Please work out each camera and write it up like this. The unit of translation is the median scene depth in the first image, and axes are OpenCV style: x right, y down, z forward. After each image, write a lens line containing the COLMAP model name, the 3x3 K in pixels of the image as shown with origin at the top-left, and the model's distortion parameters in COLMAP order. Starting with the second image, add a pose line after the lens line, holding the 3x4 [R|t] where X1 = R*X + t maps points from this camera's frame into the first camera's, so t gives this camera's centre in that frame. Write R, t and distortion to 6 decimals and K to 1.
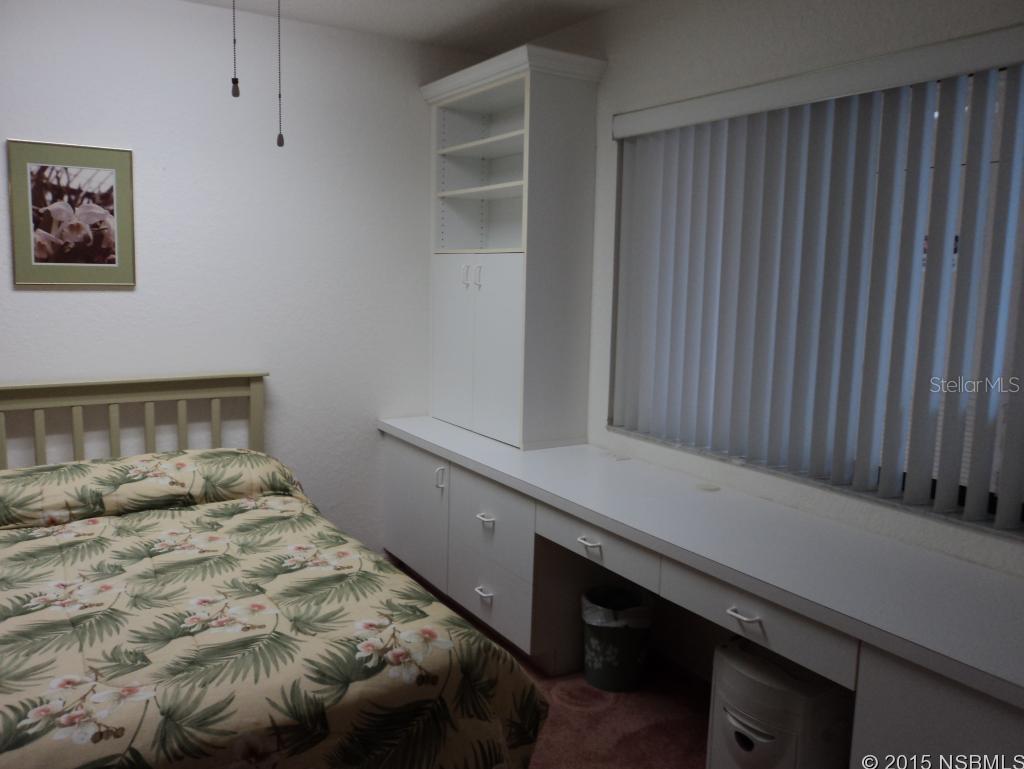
lens RADIAL K [[827.0, 0, 512.0], [0, 827.0, 384.5], [0, 0, 1]] dist [-0.003983, -0.004221]
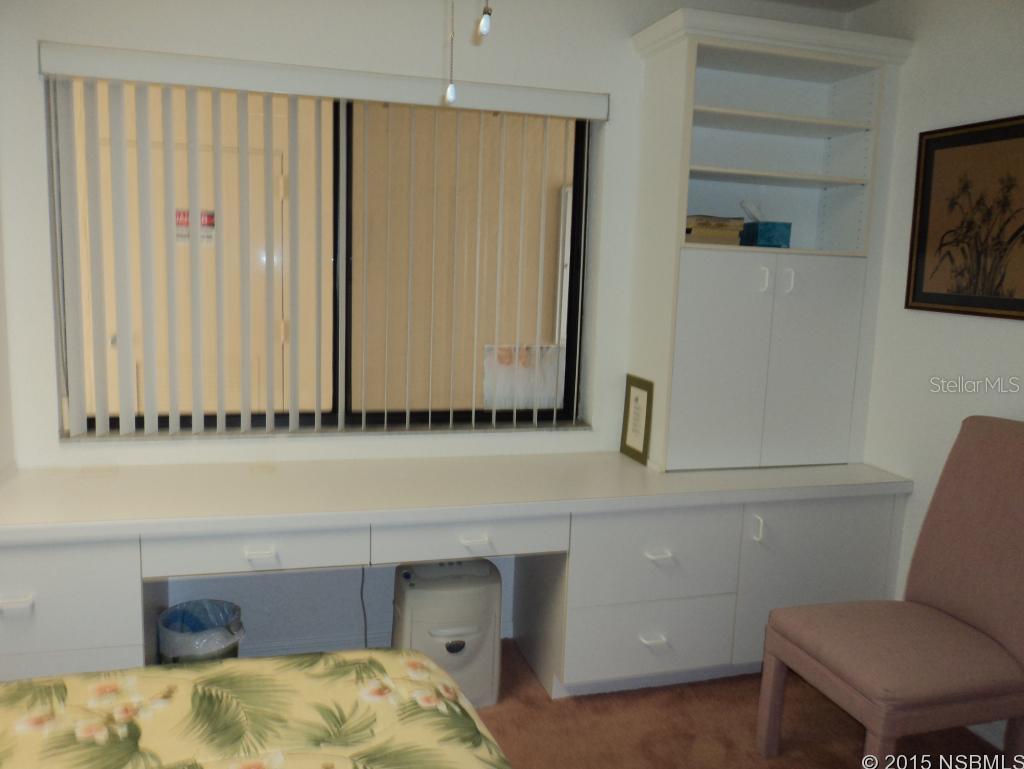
lens RADIAL K [[827.0, 0, 512.0], [0, 827.0, 384.5], [0, 0, 1]] dist [-0.003983, -0.004221]
pose [[0.273709, -0.163458, 0.947821, -0.809900], [0.103806, 0.984717, 0.139844, -0.107401], [-0.956194, 0.060113, 0.286494, 0.571717]]
